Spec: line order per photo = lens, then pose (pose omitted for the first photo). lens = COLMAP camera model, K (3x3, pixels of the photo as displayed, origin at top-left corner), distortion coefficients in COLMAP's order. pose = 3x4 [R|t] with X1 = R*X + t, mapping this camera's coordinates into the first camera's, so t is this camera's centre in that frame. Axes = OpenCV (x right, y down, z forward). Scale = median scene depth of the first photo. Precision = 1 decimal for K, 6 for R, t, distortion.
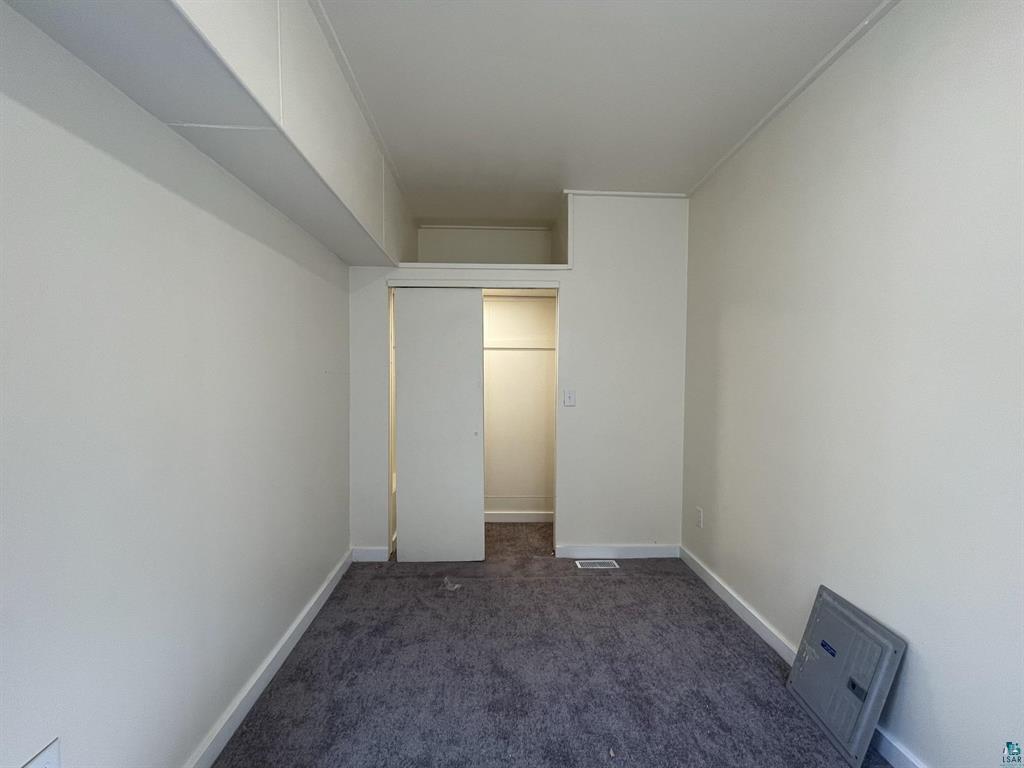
lens RADIAL K [[413.9, 0, 505.4], [0, 413.9, 389.5], [0, 0, 1]] dist [-0.003240, 0.000316]
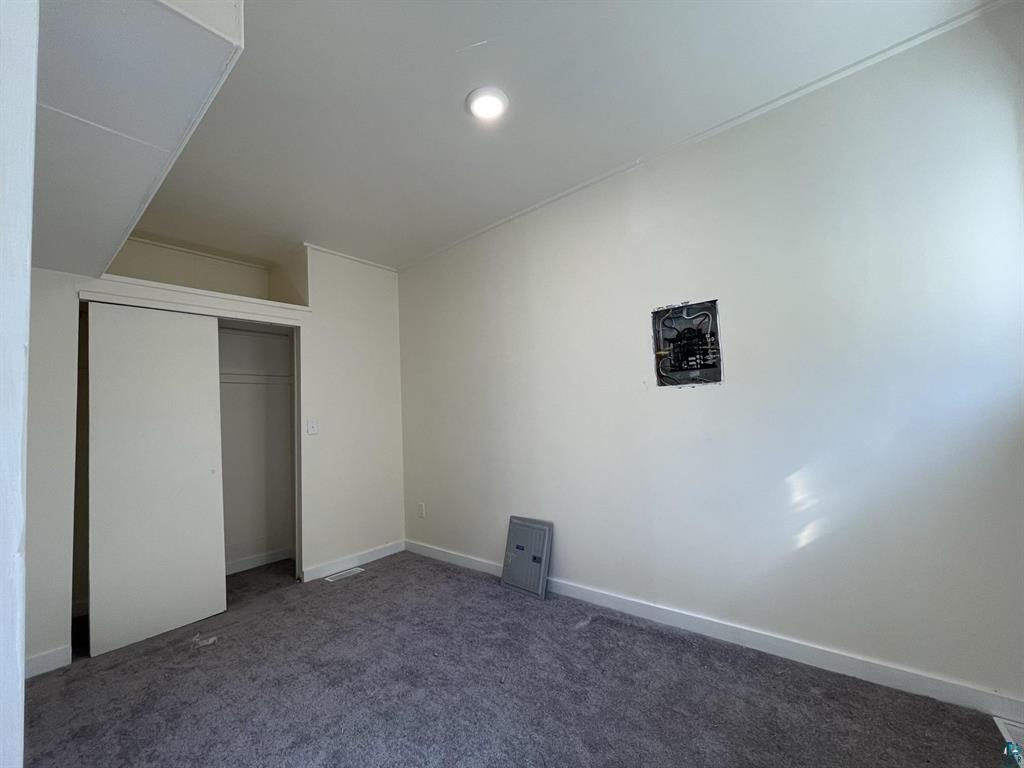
lens RADIAL K [[413.9, 0, 505.4], [0, 413.9, 389.5], [0, 0, 1]] dist [-0.003240, 0.000316]
pose [[0.668344, 0.007726, 0.743812, -0.399466], [0.078304, 0.993659, -0.080681, 0.064160], [-0.739719, 0.112166, 0.663501, -0.139788]]
